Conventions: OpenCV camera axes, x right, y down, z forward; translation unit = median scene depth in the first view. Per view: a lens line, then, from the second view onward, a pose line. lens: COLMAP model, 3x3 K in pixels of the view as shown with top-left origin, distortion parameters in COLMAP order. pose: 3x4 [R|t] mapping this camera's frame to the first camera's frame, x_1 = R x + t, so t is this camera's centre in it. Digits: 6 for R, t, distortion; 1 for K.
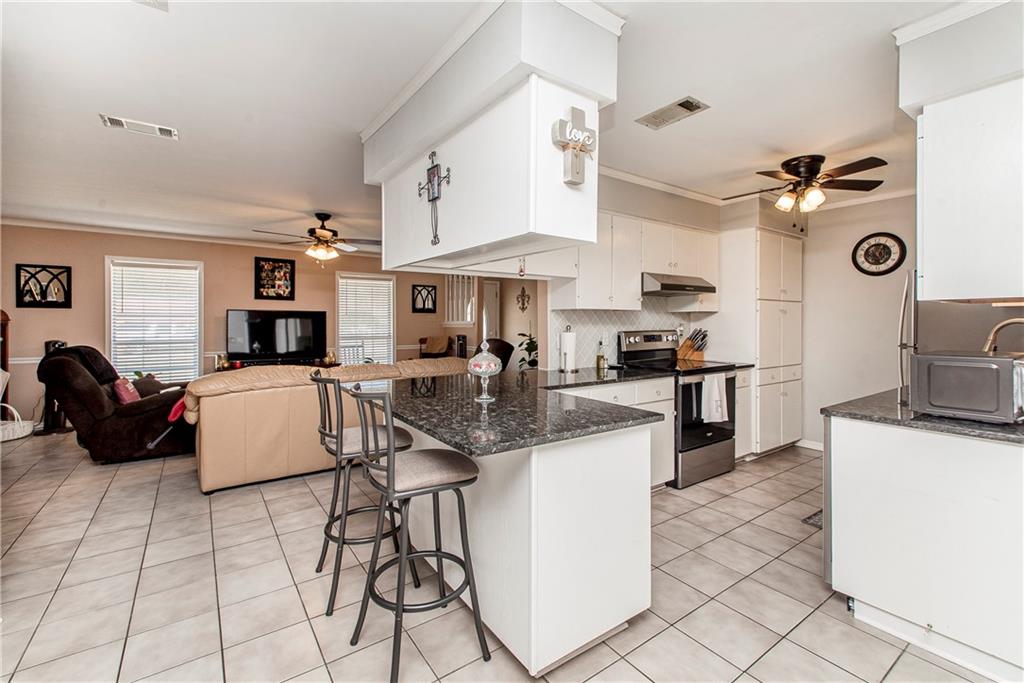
lens RADIAL K [[448.0, 0, 512.3], [0, 448.0, 325.5], [0, 0, 1]] dist [0.013417, -0.000028]
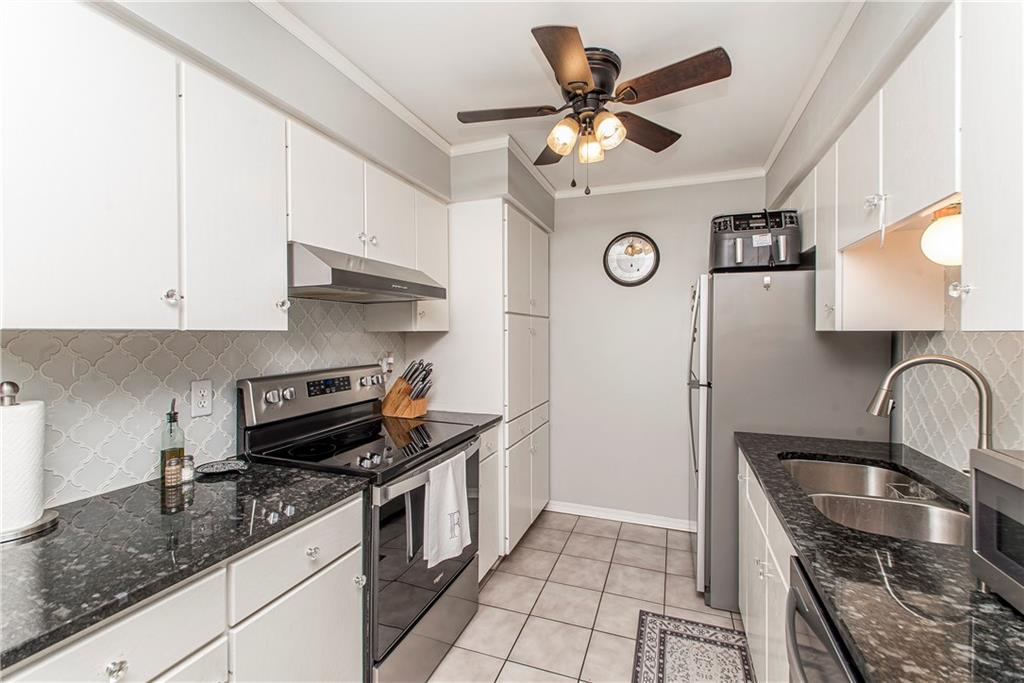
lens RADIAL K [[444.6, 0, 512.0], [0, 444.6, 341.5], [0, 0, 1]] dist [0.000042, -0.000038]
pose [[0.828512, -0.011284, 0.559857, 0.224638], [0.006549, 0.999924, 0.010461, -0.026424], [-0.559932, -0.005001, 0.828523, 0.528161]]
